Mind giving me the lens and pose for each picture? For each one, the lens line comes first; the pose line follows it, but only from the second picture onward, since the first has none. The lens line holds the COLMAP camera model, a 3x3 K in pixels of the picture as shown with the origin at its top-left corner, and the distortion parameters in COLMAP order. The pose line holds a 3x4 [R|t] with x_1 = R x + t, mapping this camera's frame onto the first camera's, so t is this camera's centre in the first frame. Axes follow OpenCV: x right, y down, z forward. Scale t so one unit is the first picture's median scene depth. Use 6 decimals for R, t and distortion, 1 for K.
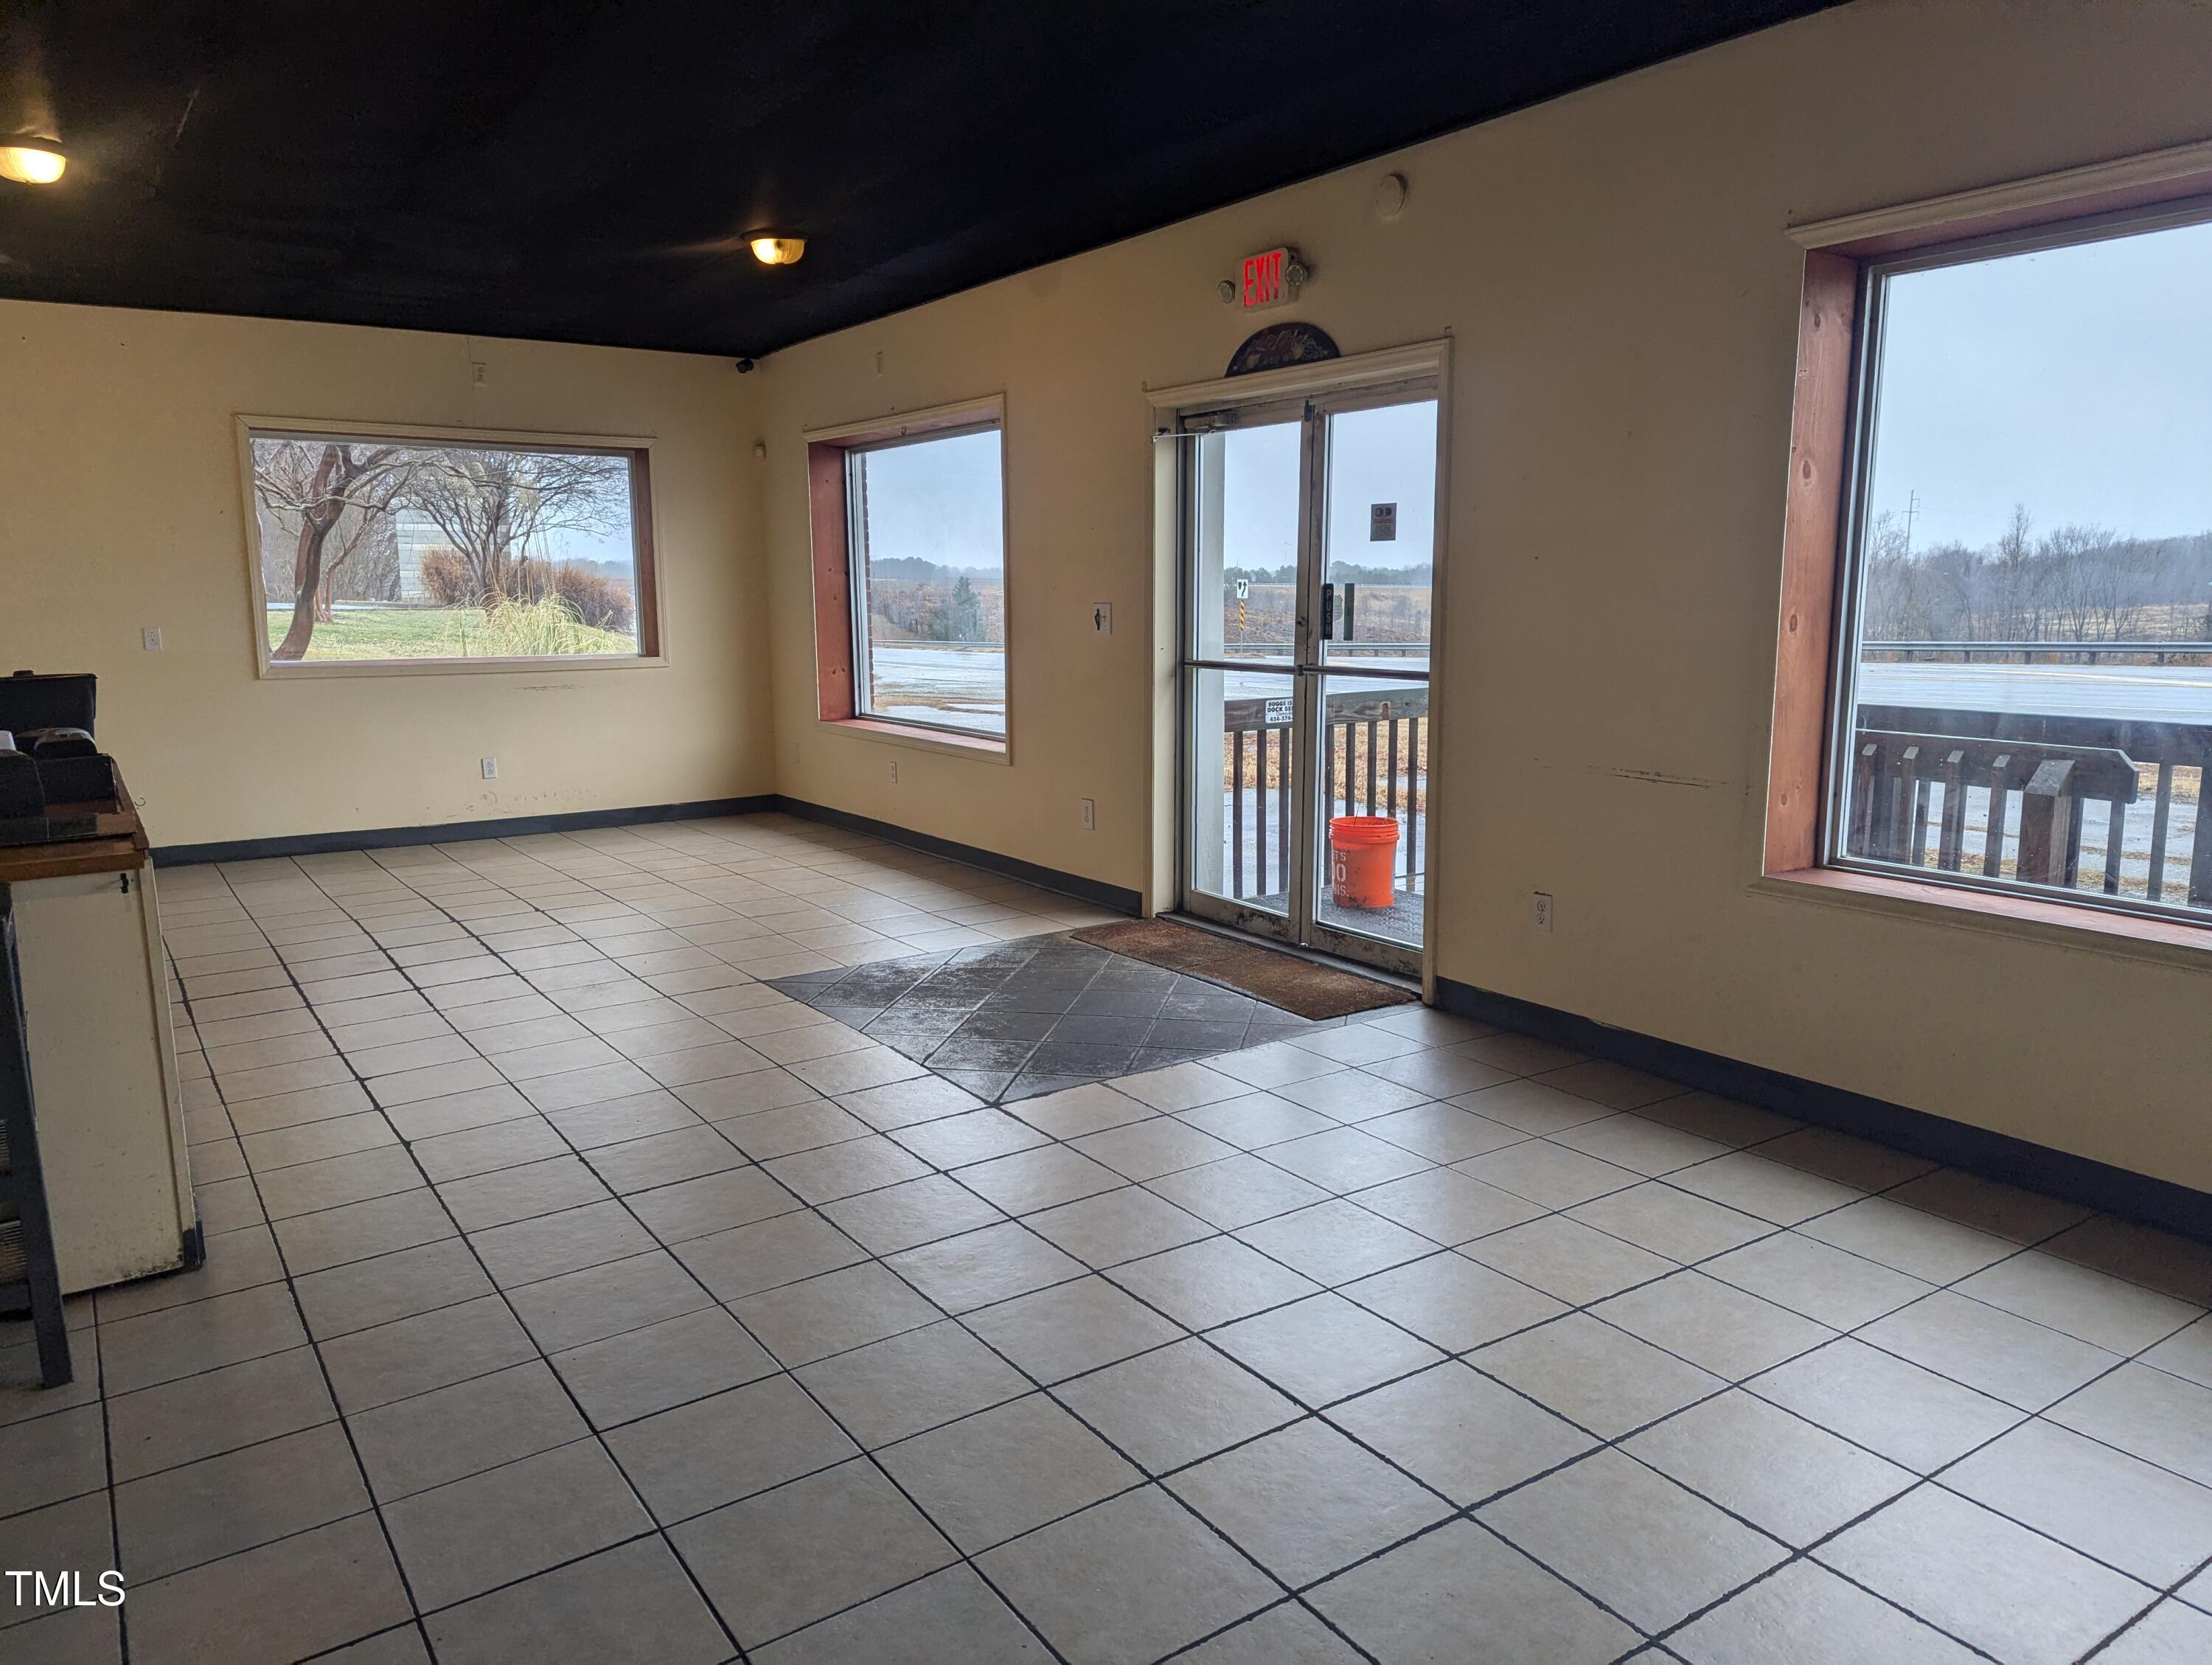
lens RADIAL K [[1557.2, 0, 1111.9], [0, 1557.2, 811.1], [0, 0, 1]] dist [0.063801, -0.050935]
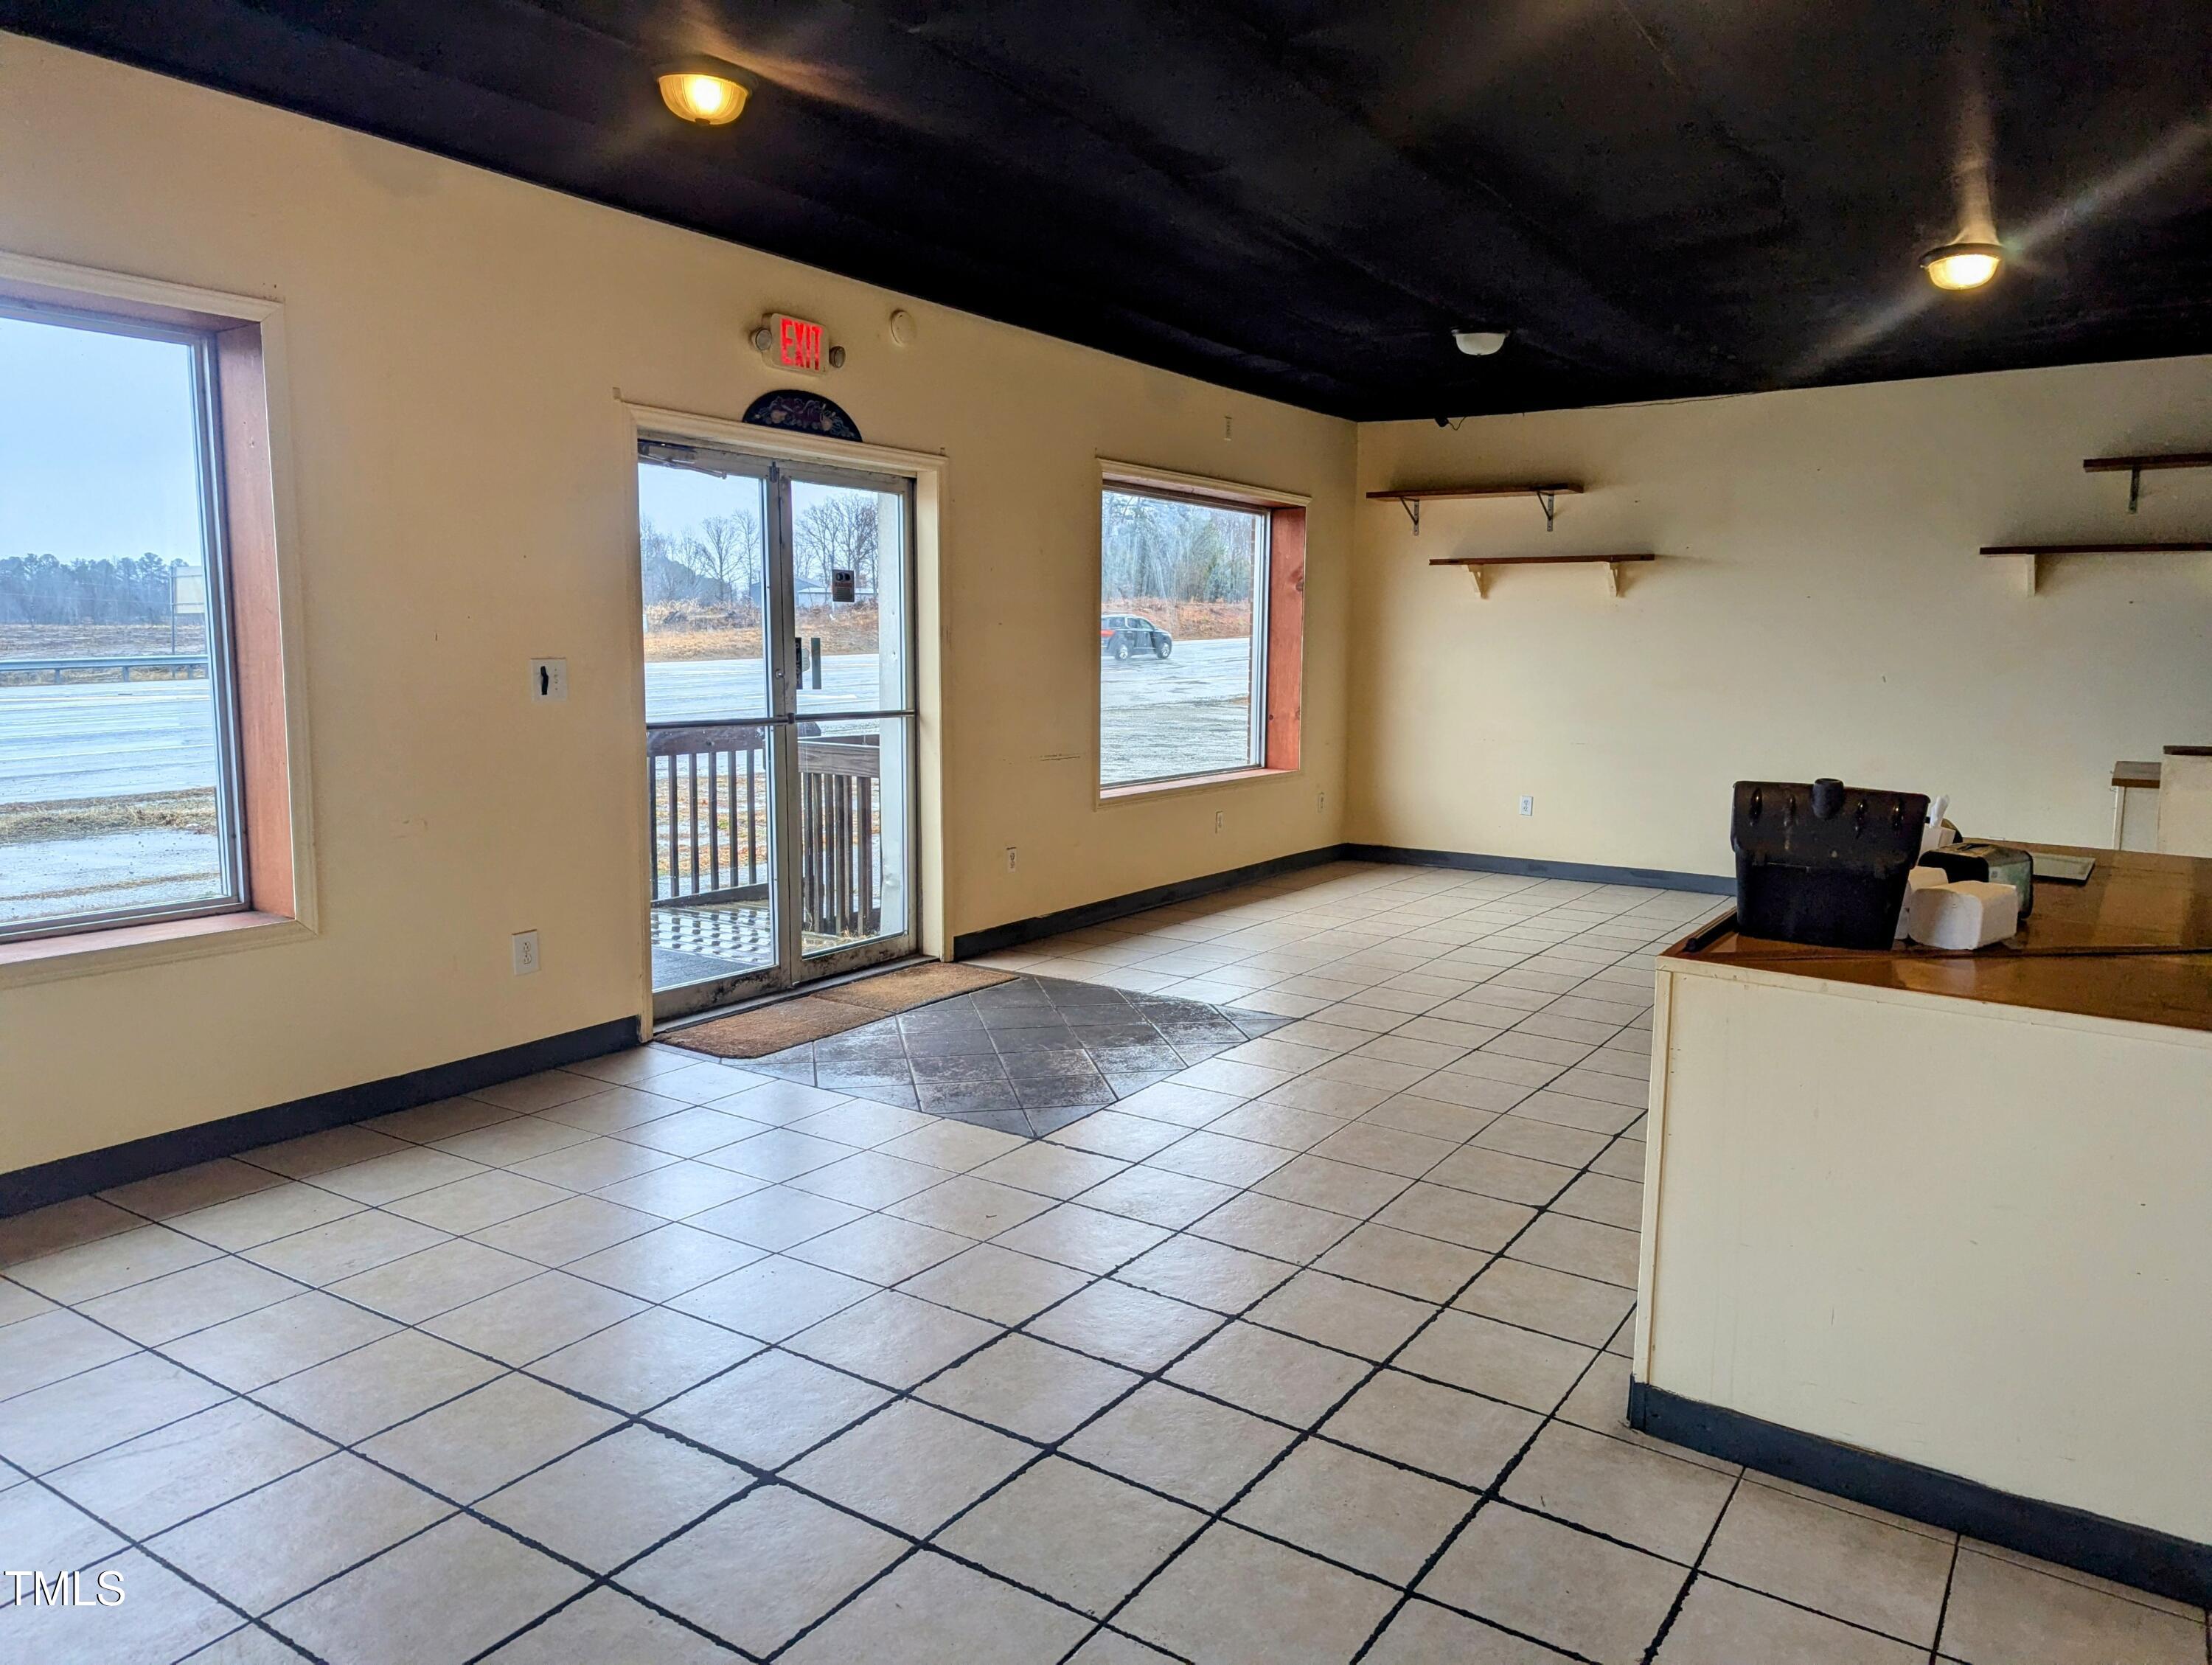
lens RADIAL K [[1557.2, 0, 1116.9], [0, 1557.2, 817.4], [0, 0, 1]] dist [0.063801, -0.050935]
pose [[-0.389253, -0.104276, 0.915210, -0.955535], [0.124083, 0.978580, 0.164270, -0.177060], [-0.912735, 0.177505, -0.367976, 1.236719]]
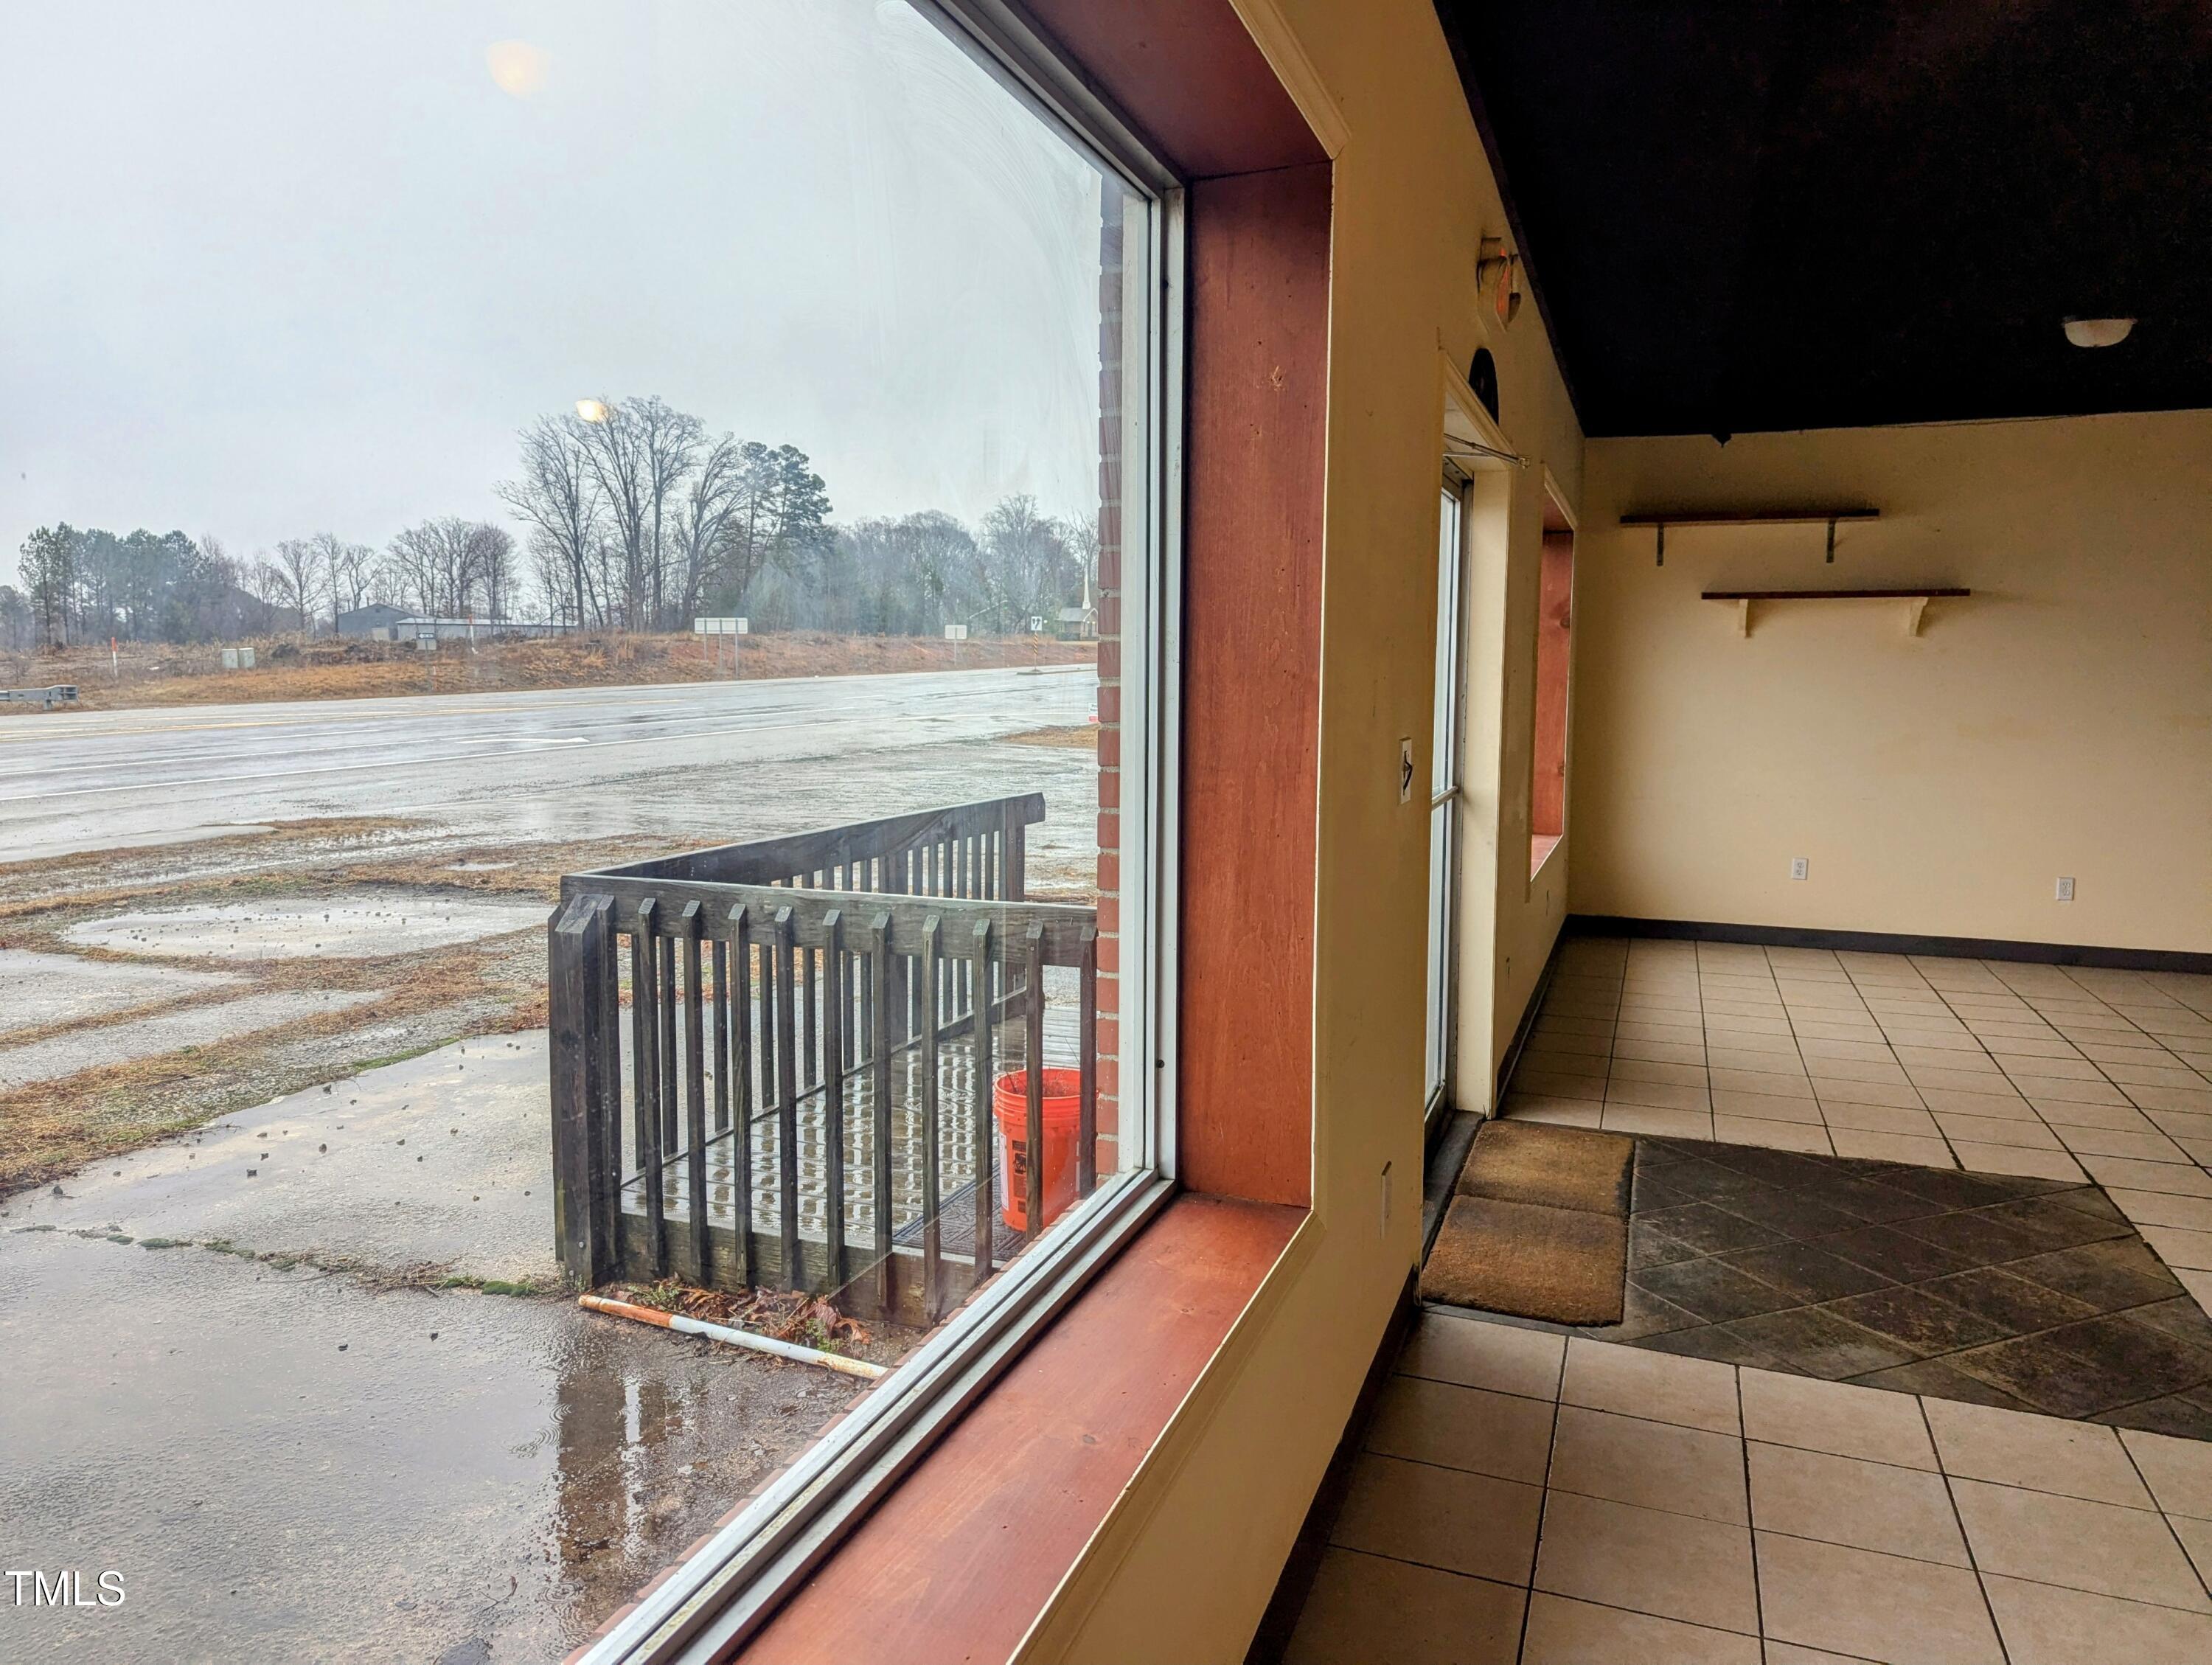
lens RADIAL K [[1557.2, 0, 1108.9], [0, 1557.2, 807.6], [0, 0, 1]] dist [0.063801, -0.050935]
pose [[-0.590544, -0.068044, 0.804132, -0.400216], [0.109573, 0.980450, 0.163434, -0.236044], [-0.799532, 0.184626, -0.571543, 1.599815]]
